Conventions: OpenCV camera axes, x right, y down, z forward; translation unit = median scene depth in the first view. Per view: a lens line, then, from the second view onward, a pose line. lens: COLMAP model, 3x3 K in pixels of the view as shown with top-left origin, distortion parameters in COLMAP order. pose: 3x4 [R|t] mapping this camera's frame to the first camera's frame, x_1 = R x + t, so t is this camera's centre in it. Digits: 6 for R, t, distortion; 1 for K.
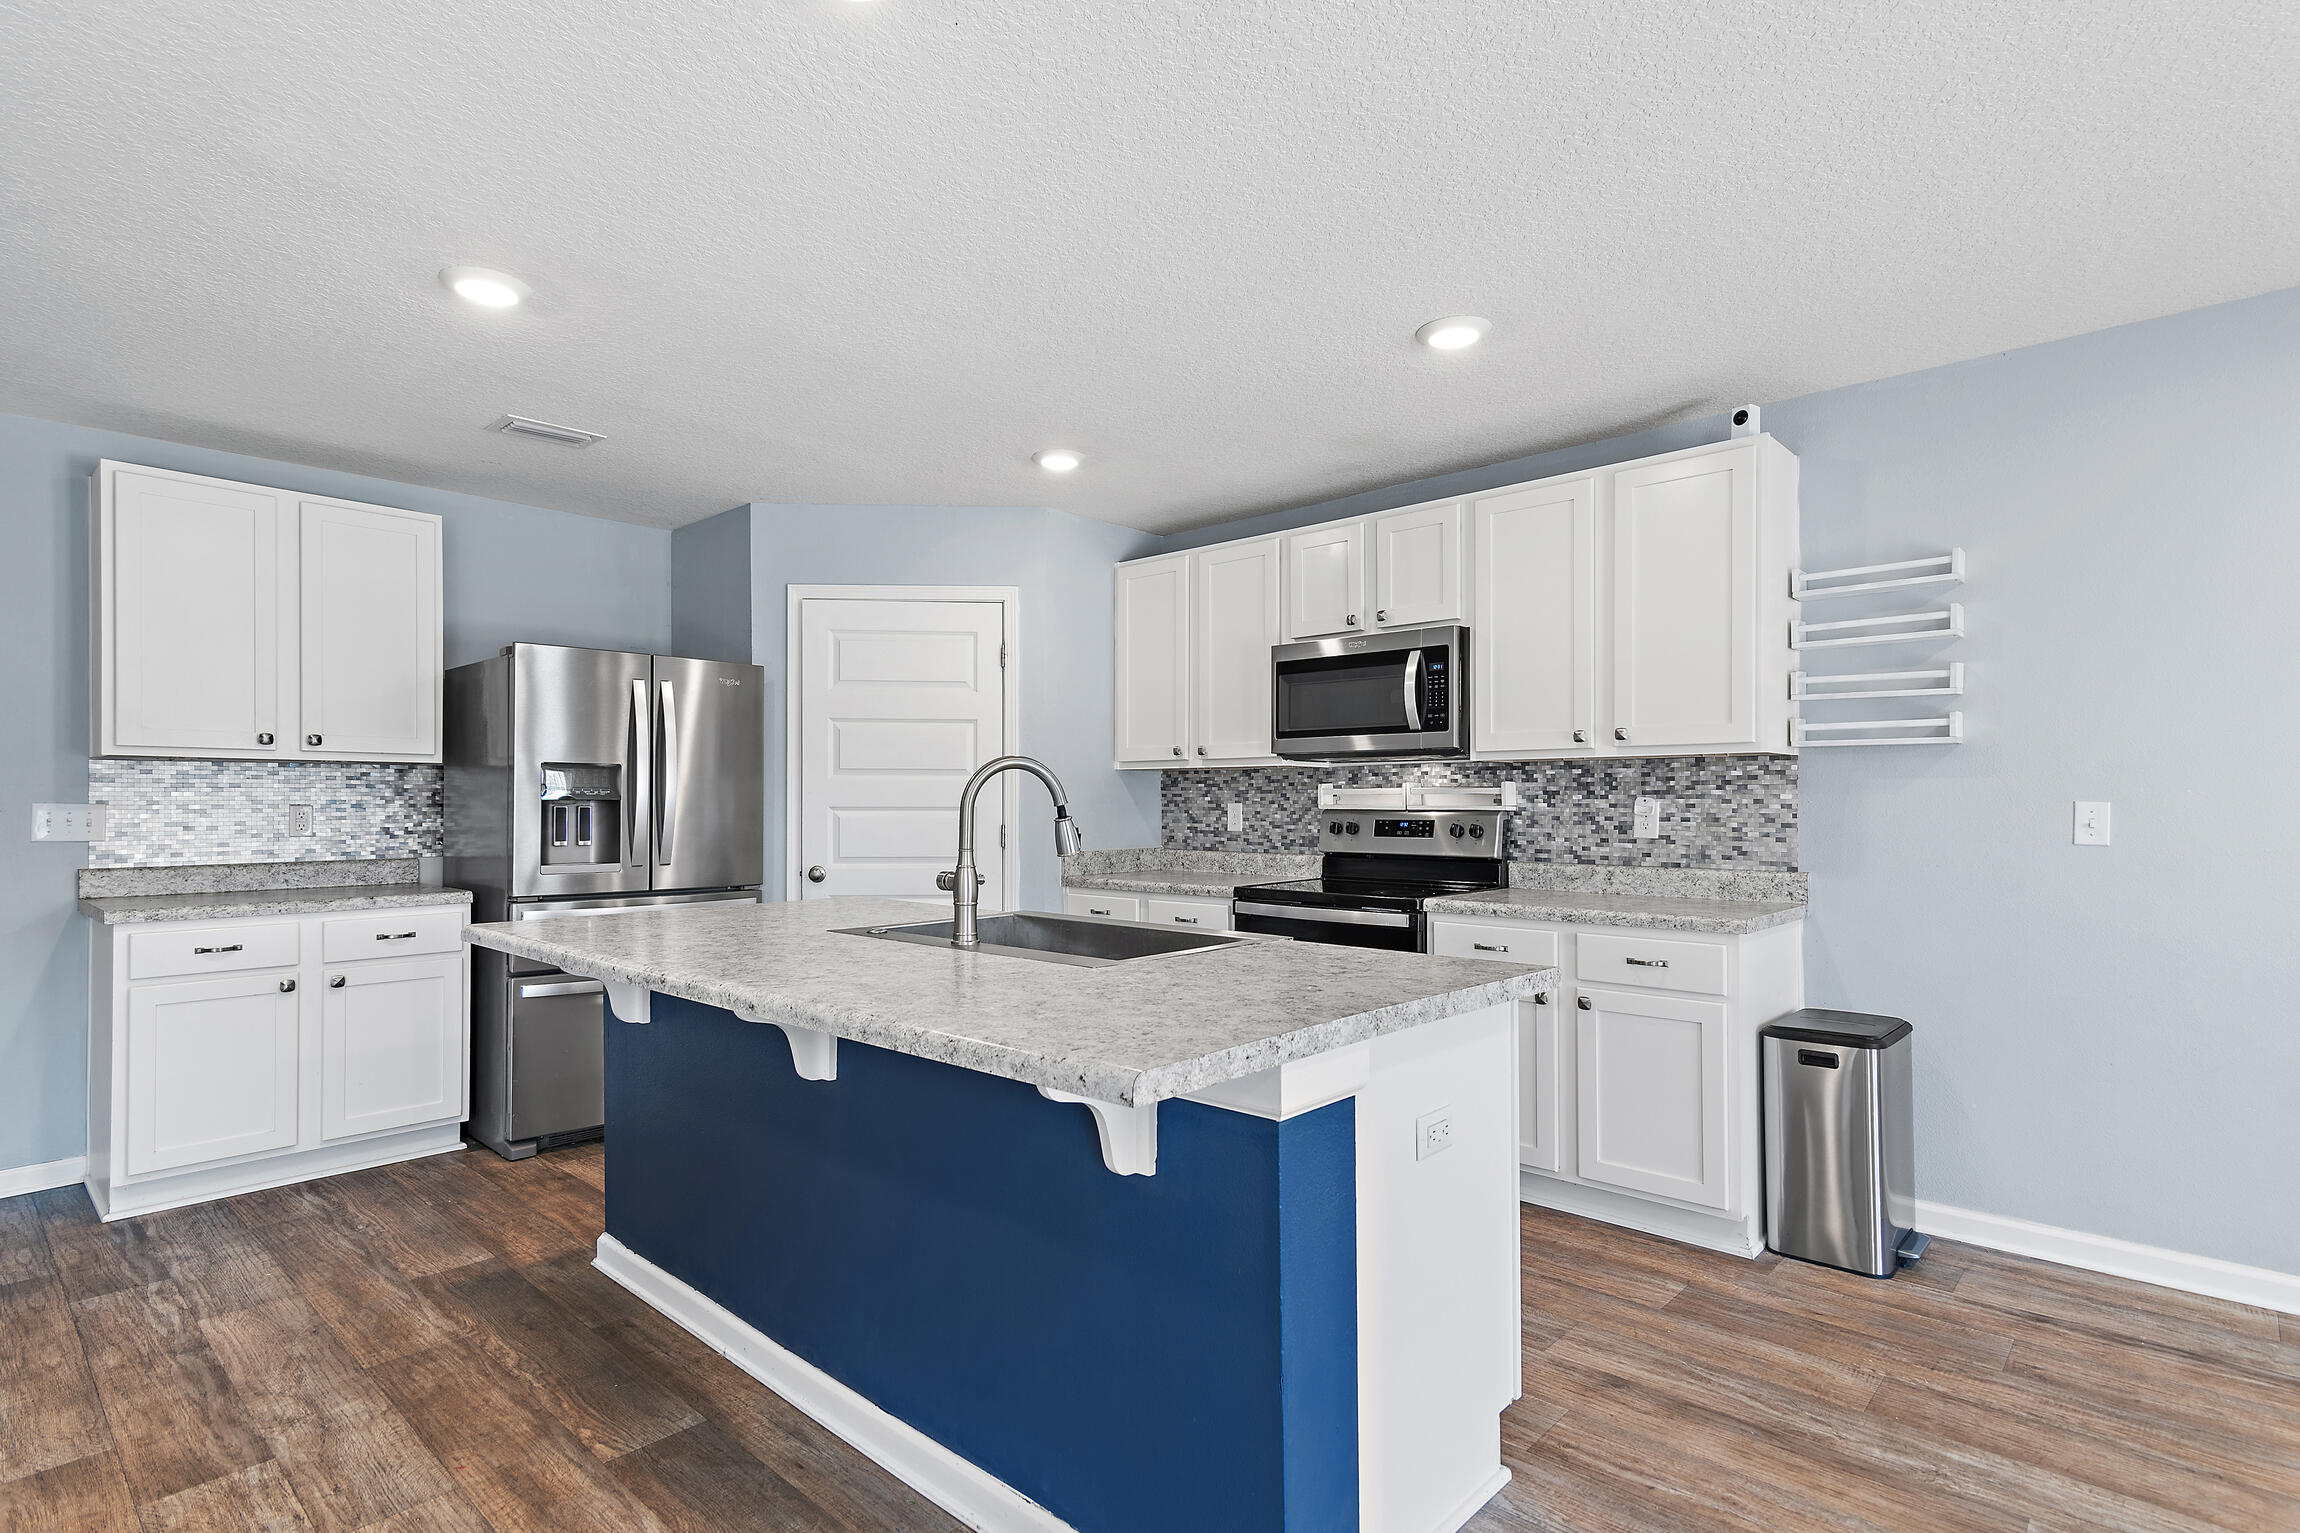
lens RADIAL K [[1132.8, 0, 1126.9], [0, 1132.8, 792.7], [0, 0, 1]] dist [0.028120, 0.000025]
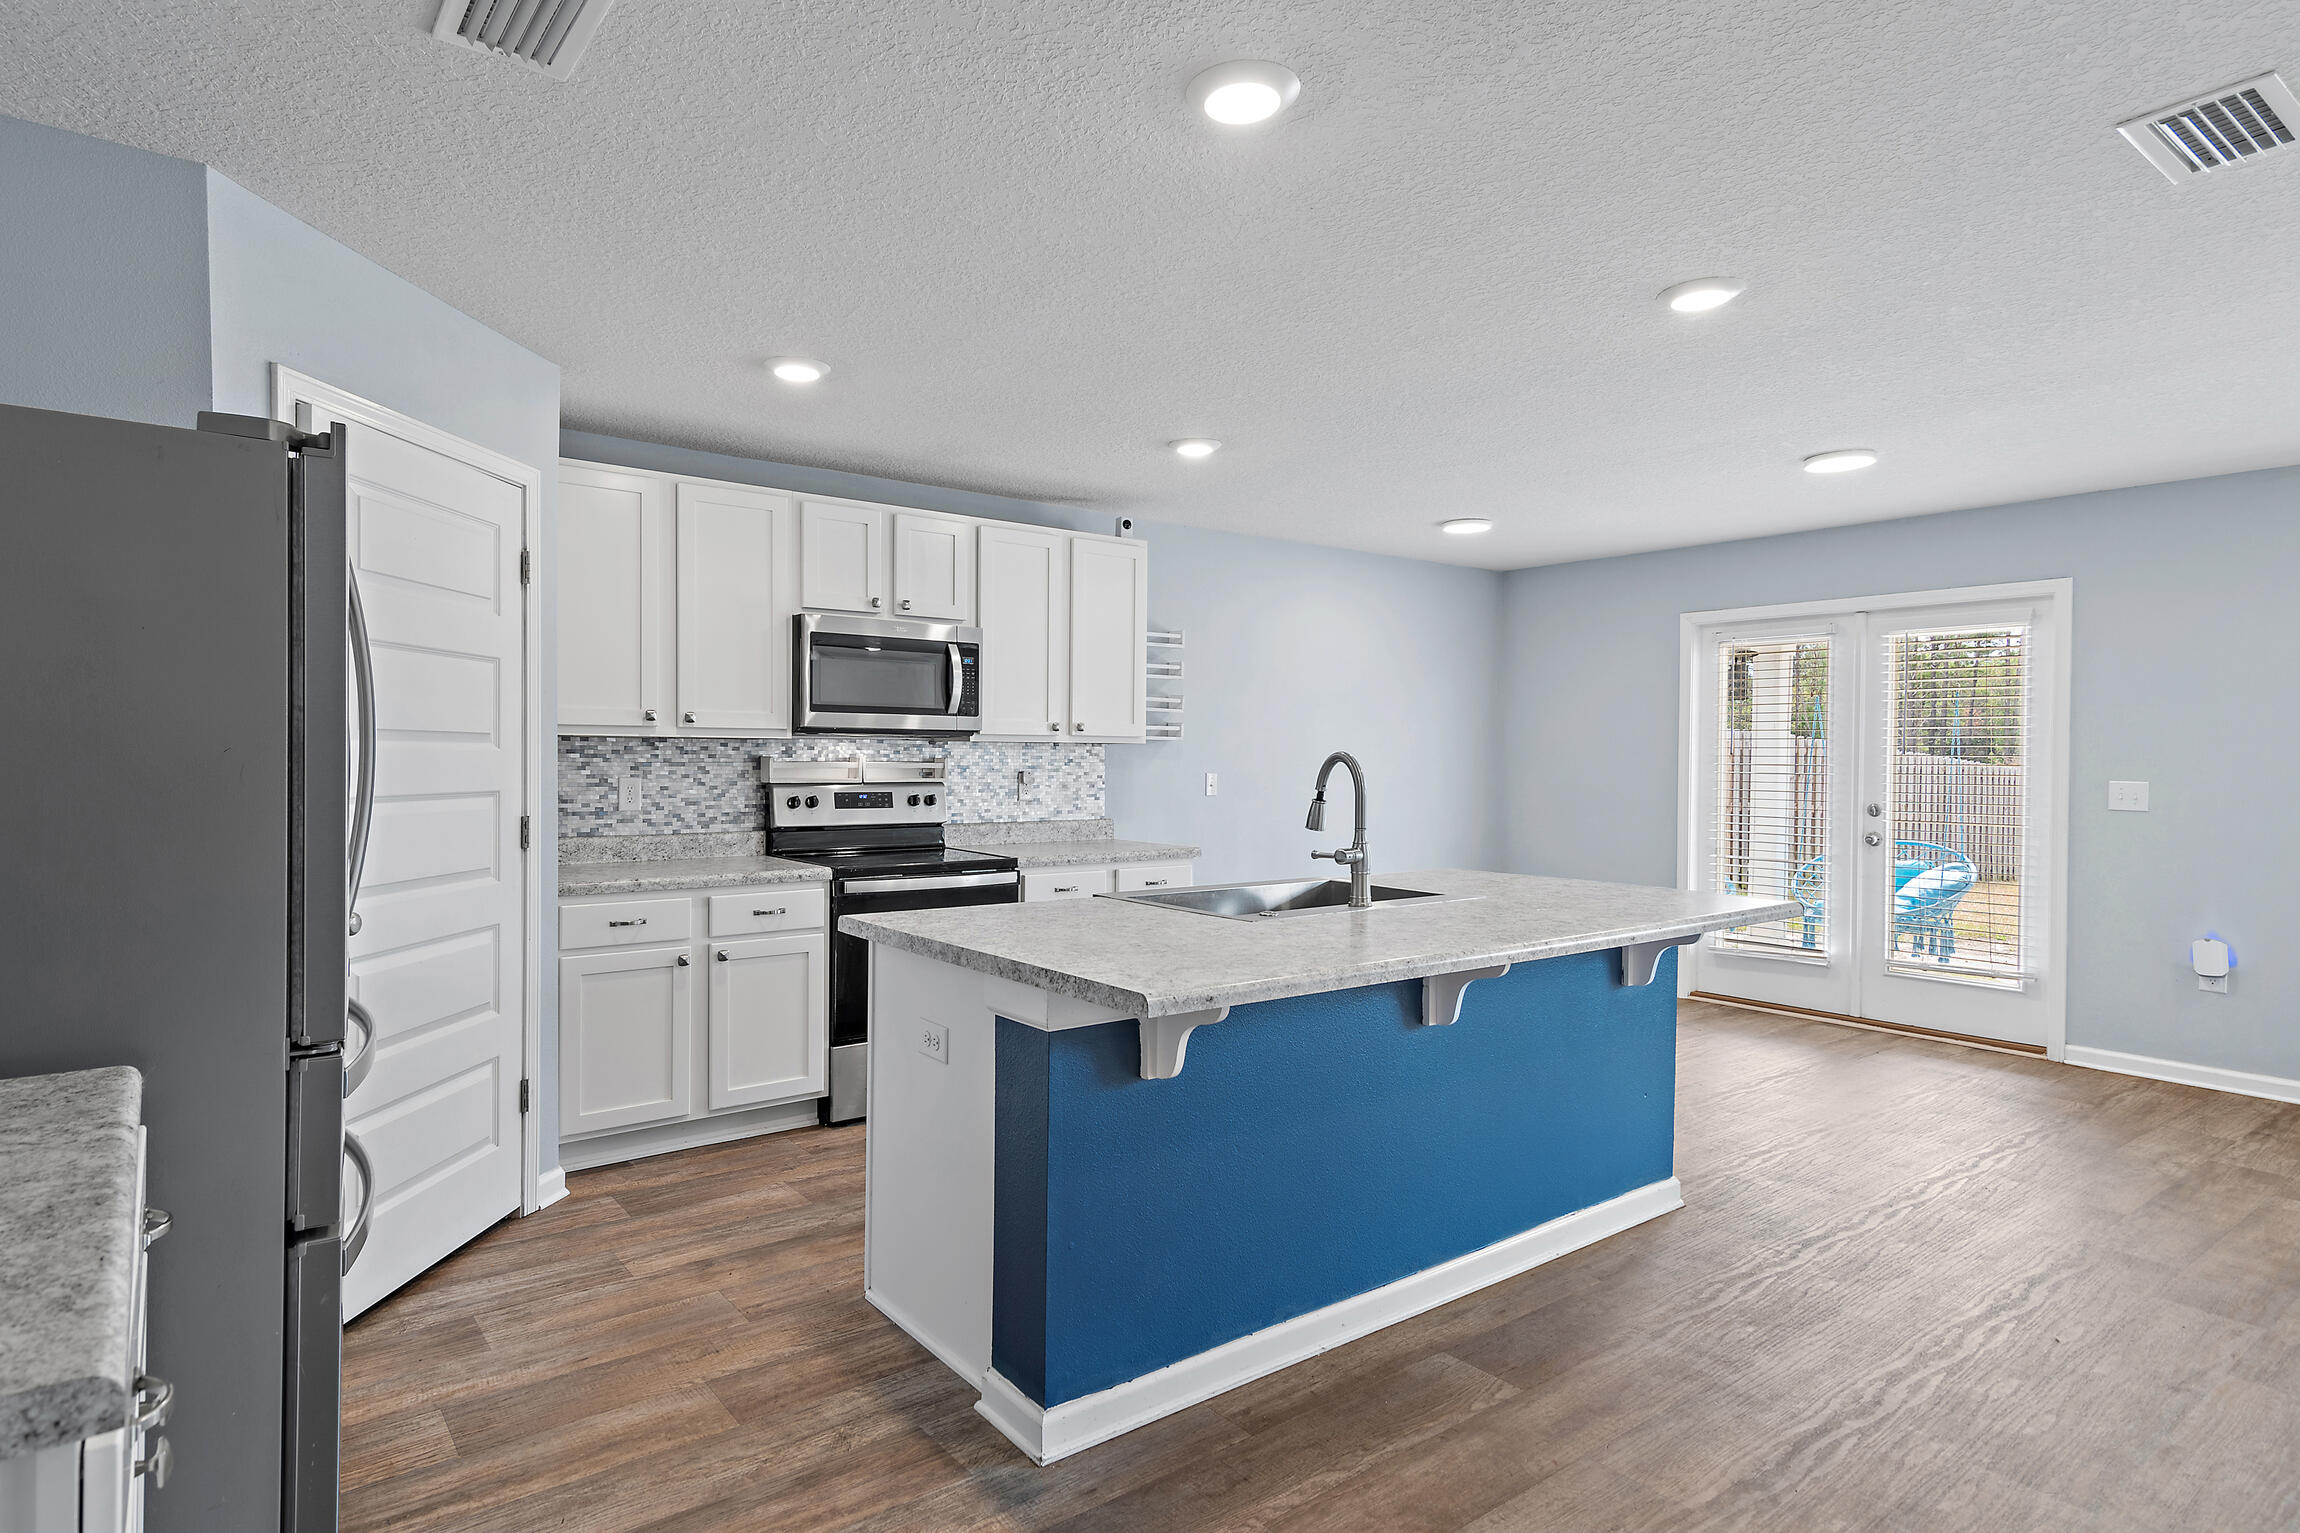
lens RADIAL K [[1106.6, 0, 1150.0], [0, 1106.6, 766.5], [0, 0, 1]] dist [-0.000765, -0.000095]
pose [[0.200996, -0.005598, 0.979576, -0.735060], [-0.012815, 0.999883, 0.008344, -0.012536], [-0.979508, -0.014231, 0.200900, 0.535180]]
